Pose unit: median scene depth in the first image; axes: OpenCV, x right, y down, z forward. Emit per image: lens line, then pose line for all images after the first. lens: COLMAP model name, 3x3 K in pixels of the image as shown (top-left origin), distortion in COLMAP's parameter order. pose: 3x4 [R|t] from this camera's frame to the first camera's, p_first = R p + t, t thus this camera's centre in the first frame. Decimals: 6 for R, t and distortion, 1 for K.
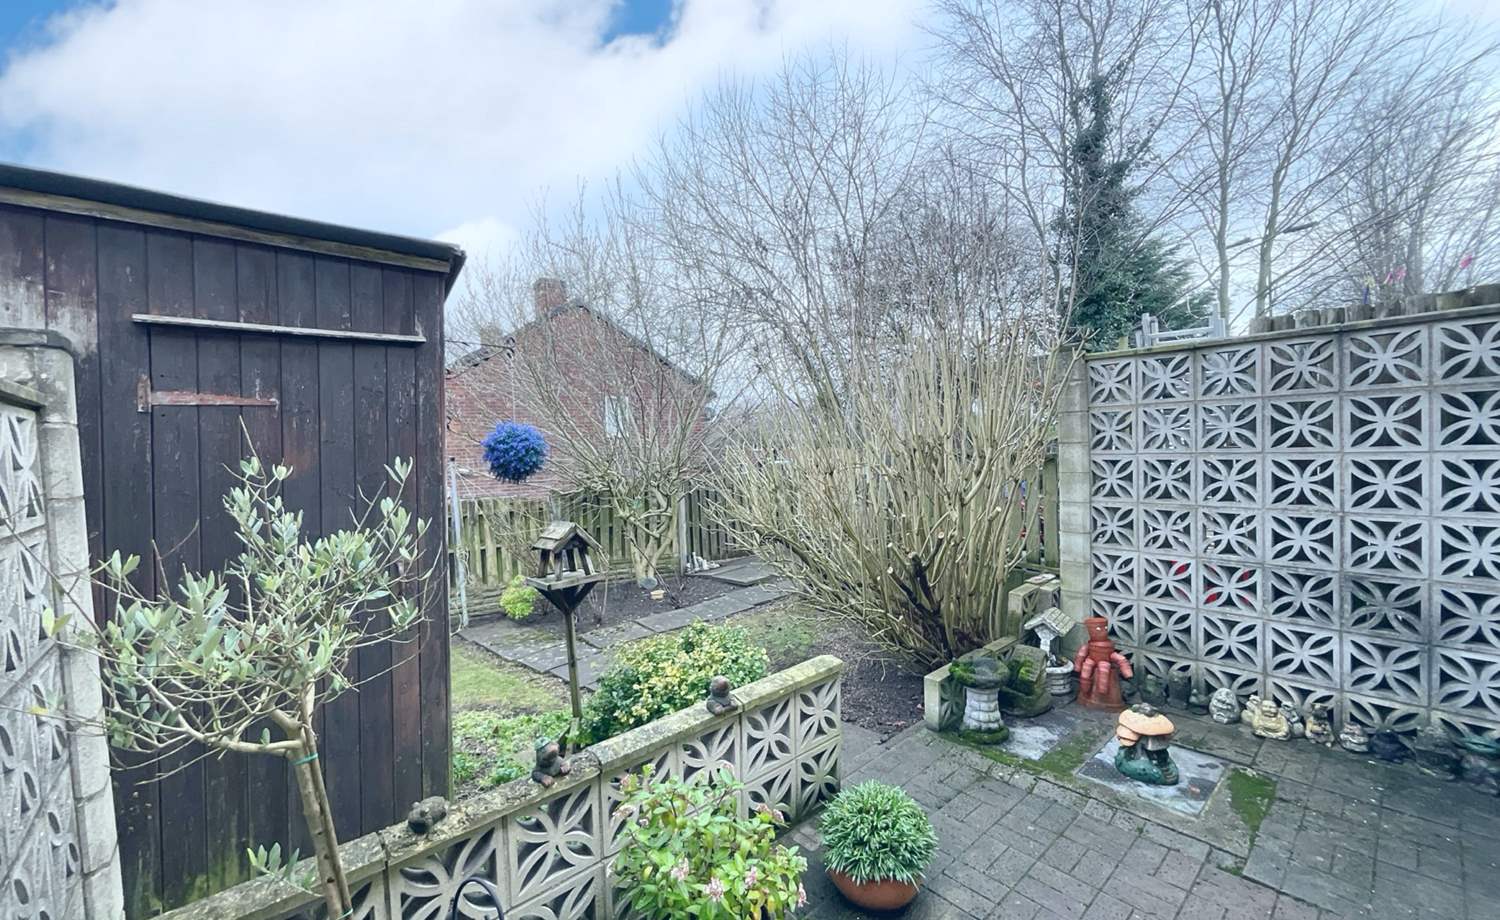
lens RADIAL K [[608.7, 0, 752.9], [0, 608.7, 462.0], [0, 0, 1]] dist [-0.004155, 0.002023]
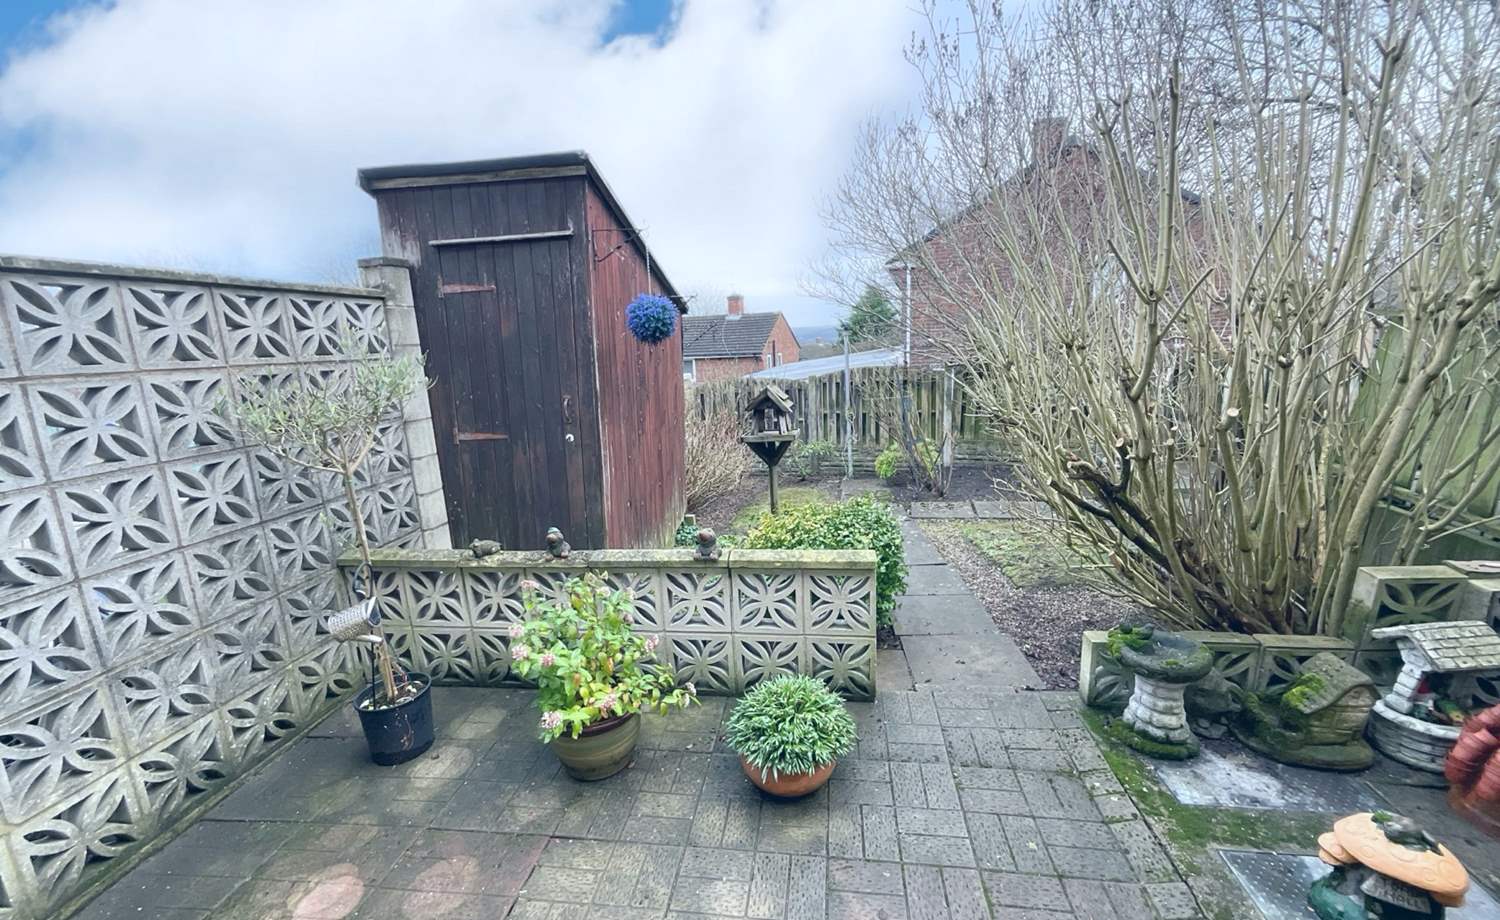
lens RADIAL K [[608.7, 0, 747.5], [0, 608.7, 462.1], [0, 0, 1]] dist [-0.004155, 0.002023]
pose [[0.648677, 0.163212, -0.743358, 0.793191], [-0.006386, 0.977867, 0.209129, 0.008520], [0.761037, -0.130910, 0.635362, 0.389729]]
